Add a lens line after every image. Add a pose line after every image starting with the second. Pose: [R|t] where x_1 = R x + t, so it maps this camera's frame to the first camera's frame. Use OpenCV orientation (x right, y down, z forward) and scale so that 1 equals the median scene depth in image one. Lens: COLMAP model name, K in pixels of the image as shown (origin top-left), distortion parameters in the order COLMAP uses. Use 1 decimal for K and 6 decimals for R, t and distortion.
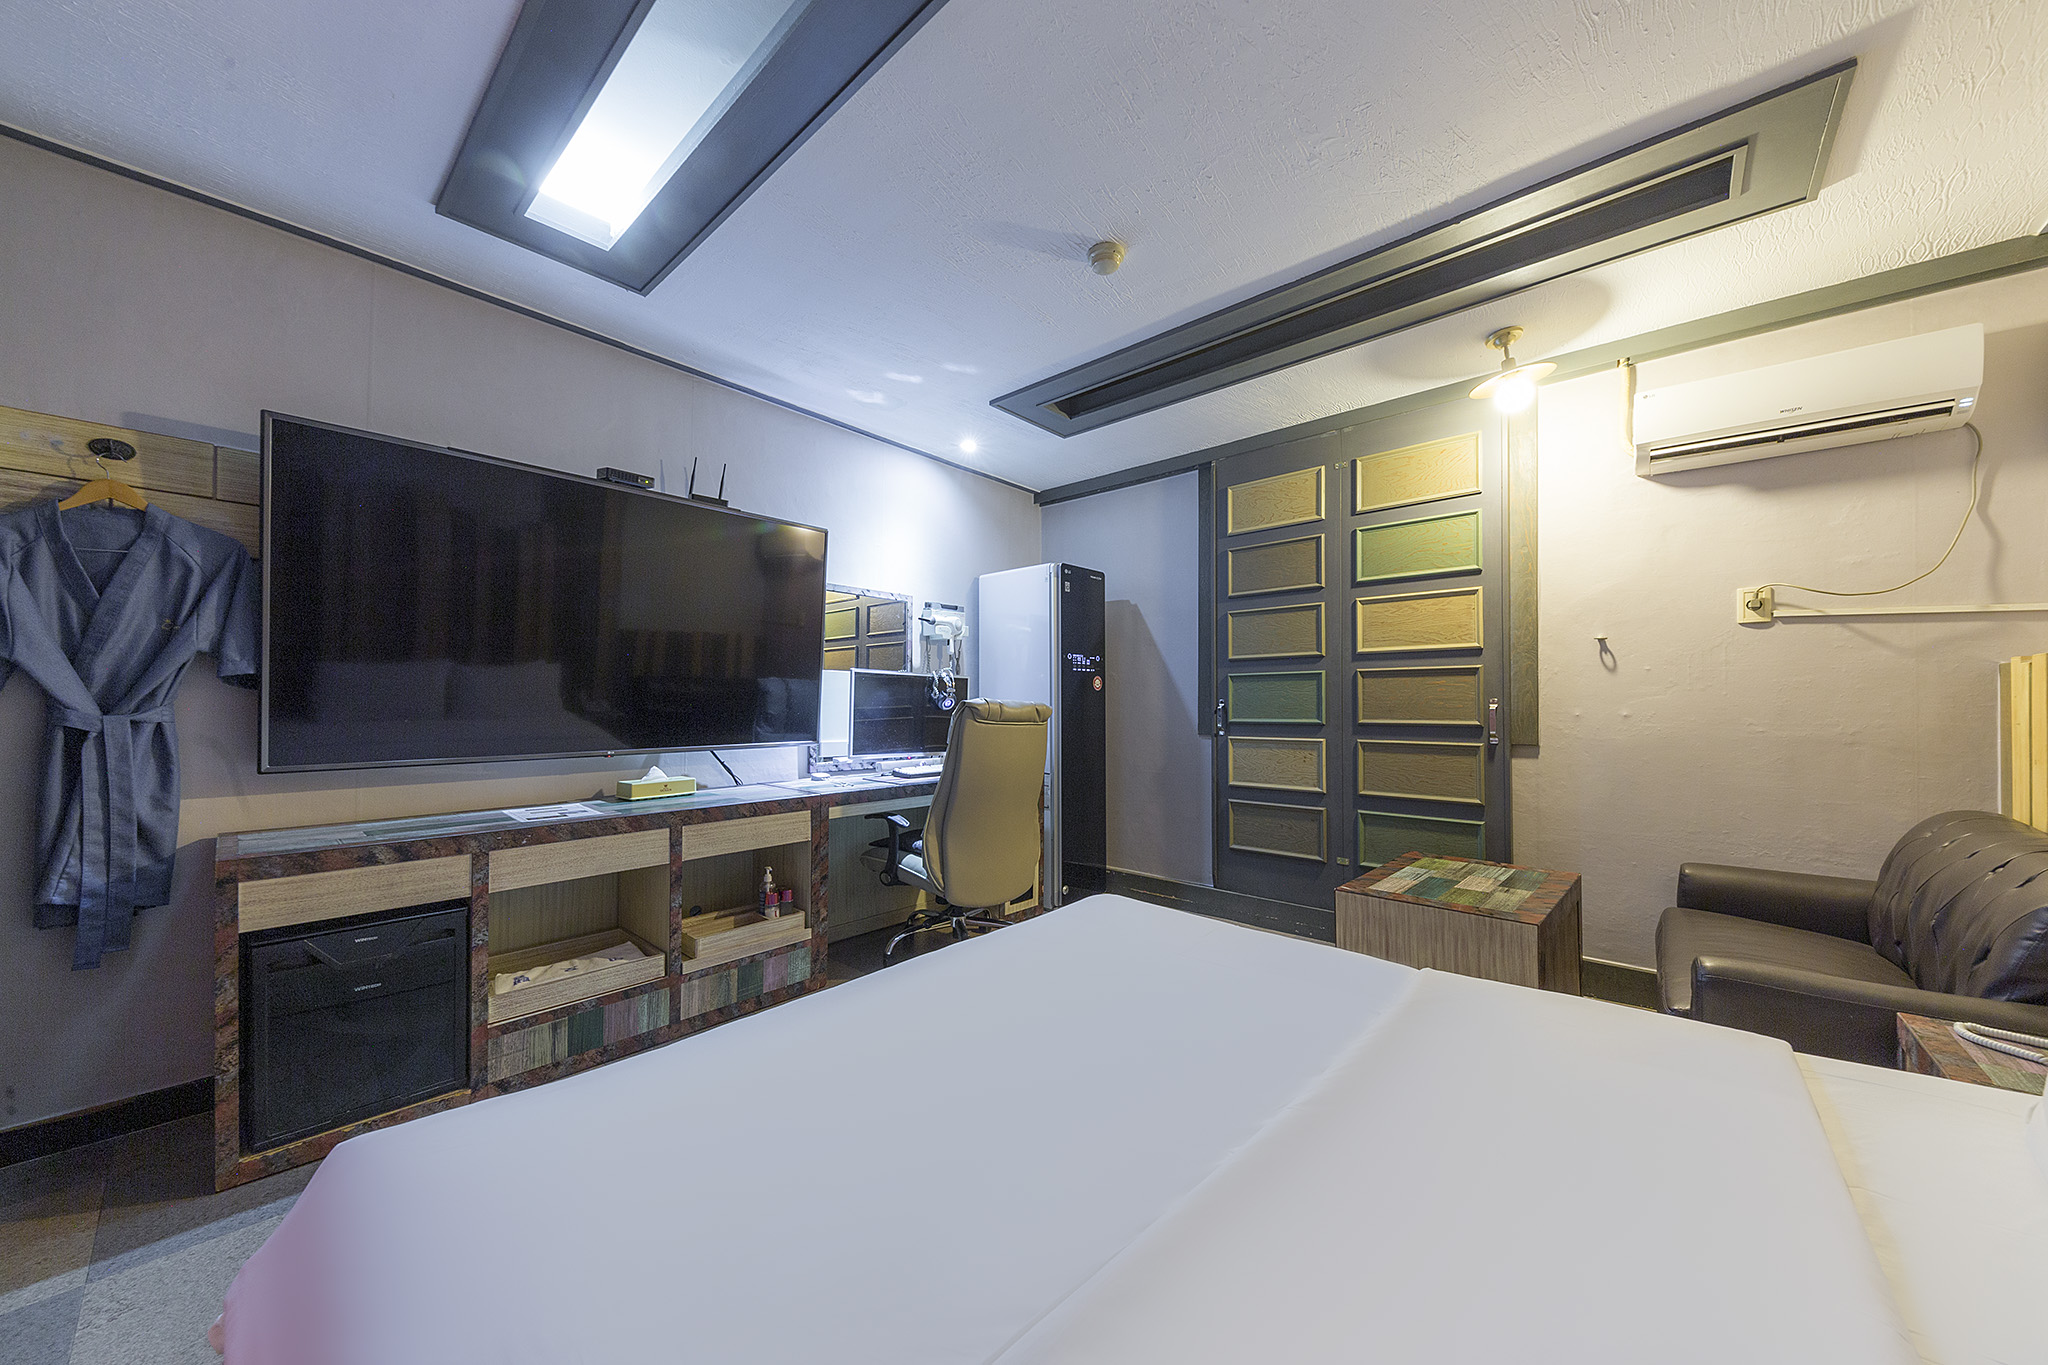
lens RADIAL K [[714.2, 0, 1038.1], [0, 714.2, 679.6], [0, 0, 1]] dist [0.002211, -0.000557]
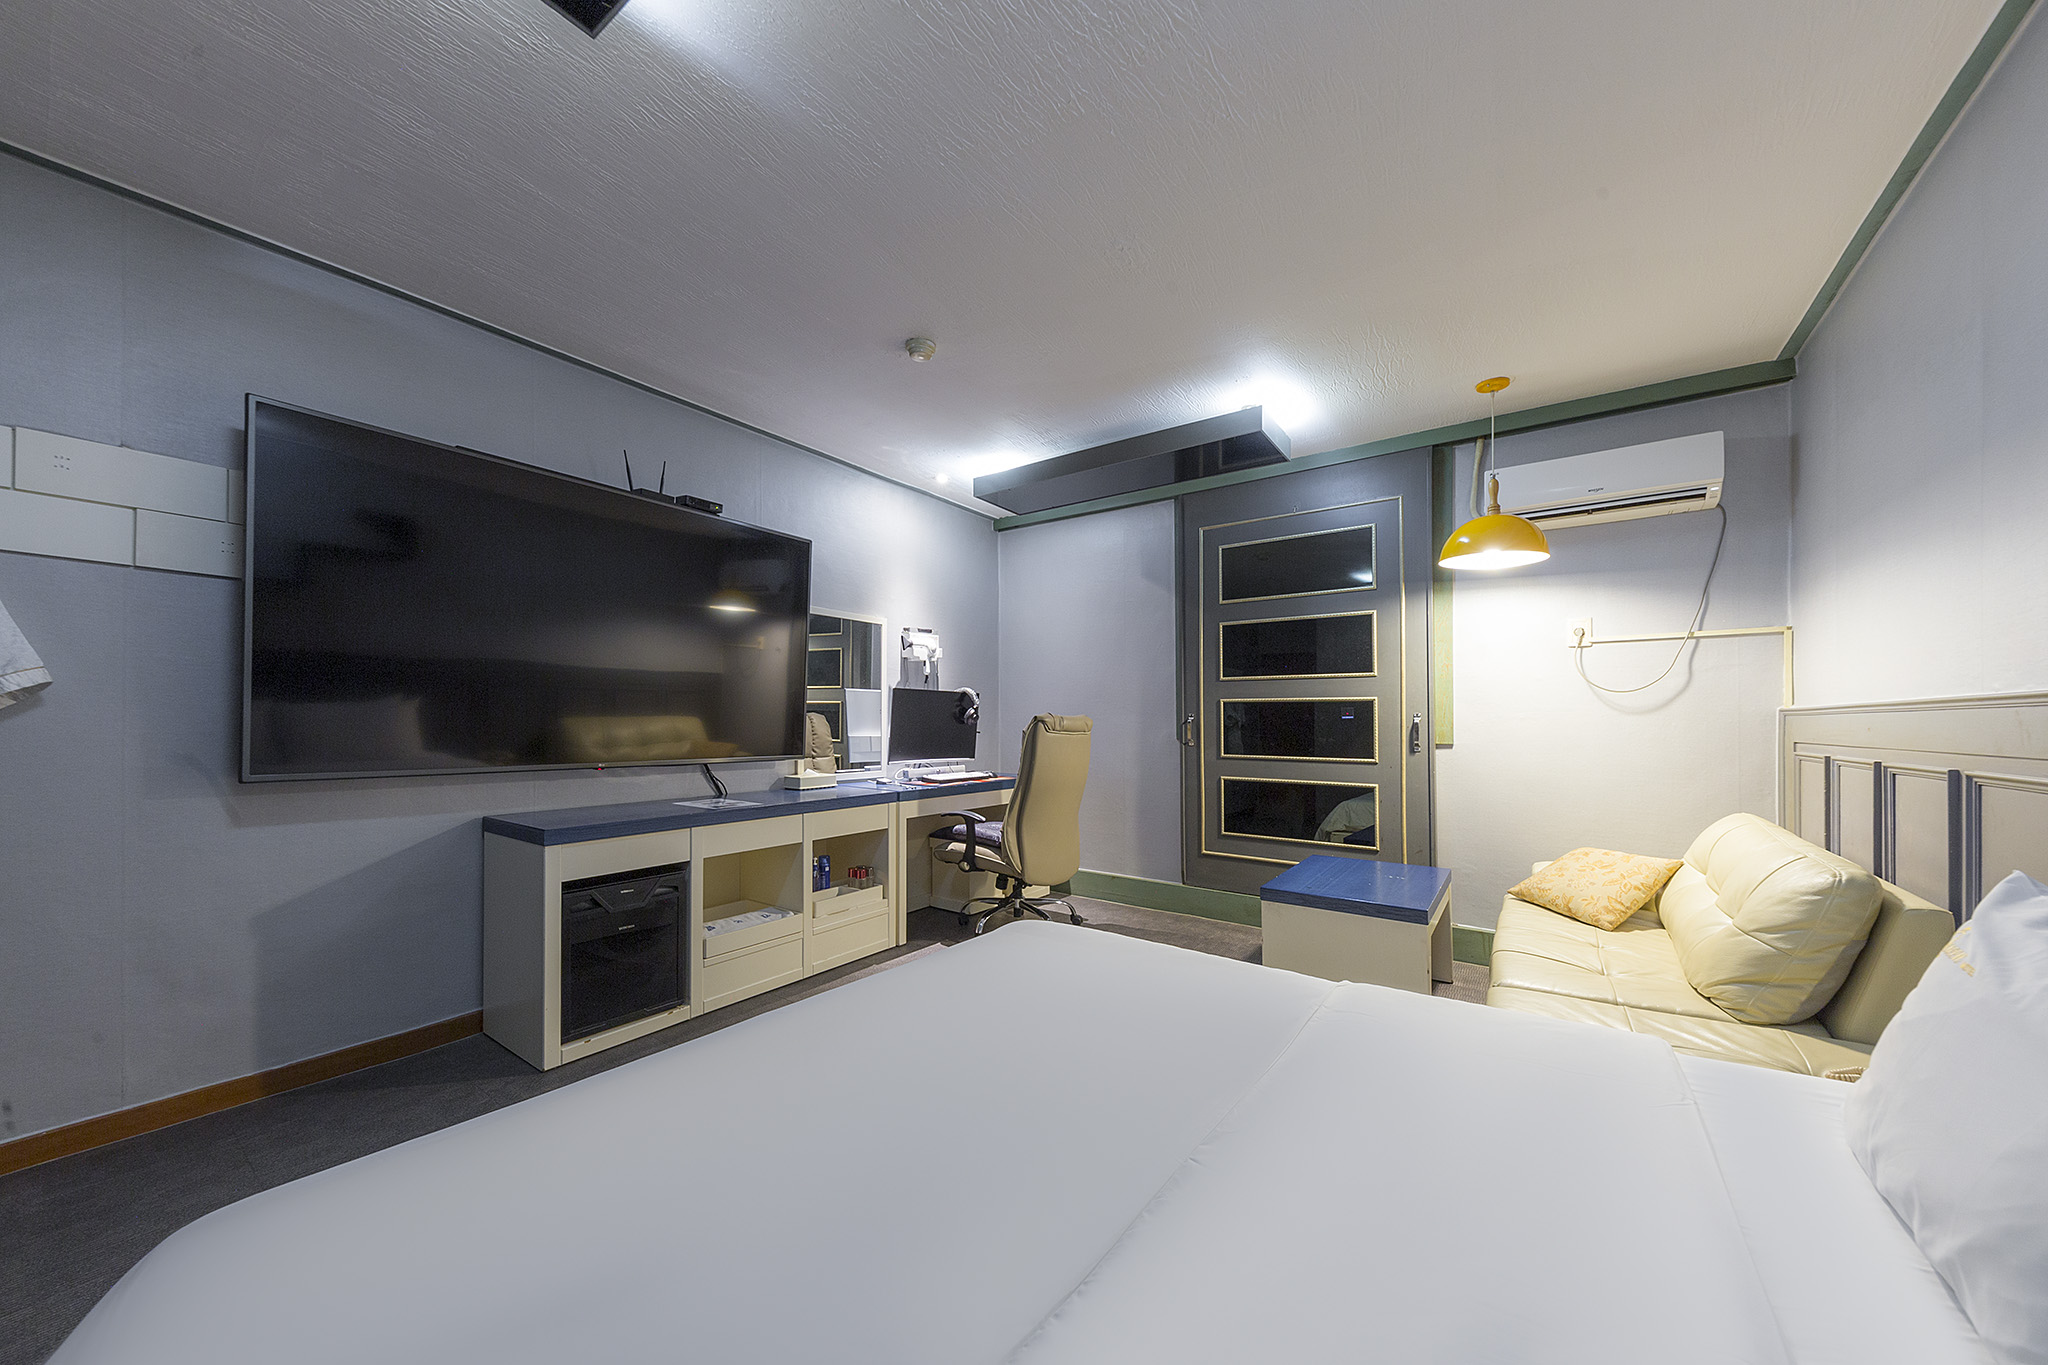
lens RADIAL K [[714.2, 0, 1034.4], [0, 714.2, 716.4], [0, 0, 1]] dist [0.002211, -0.000557]
pose [[0.996272, -0.000635, 0.086268, -0.118617], [-0.001443, 0.999710, 0.024018, 0.000537], [-0.086258, -0.024052, 0.995982, -0.163764]]
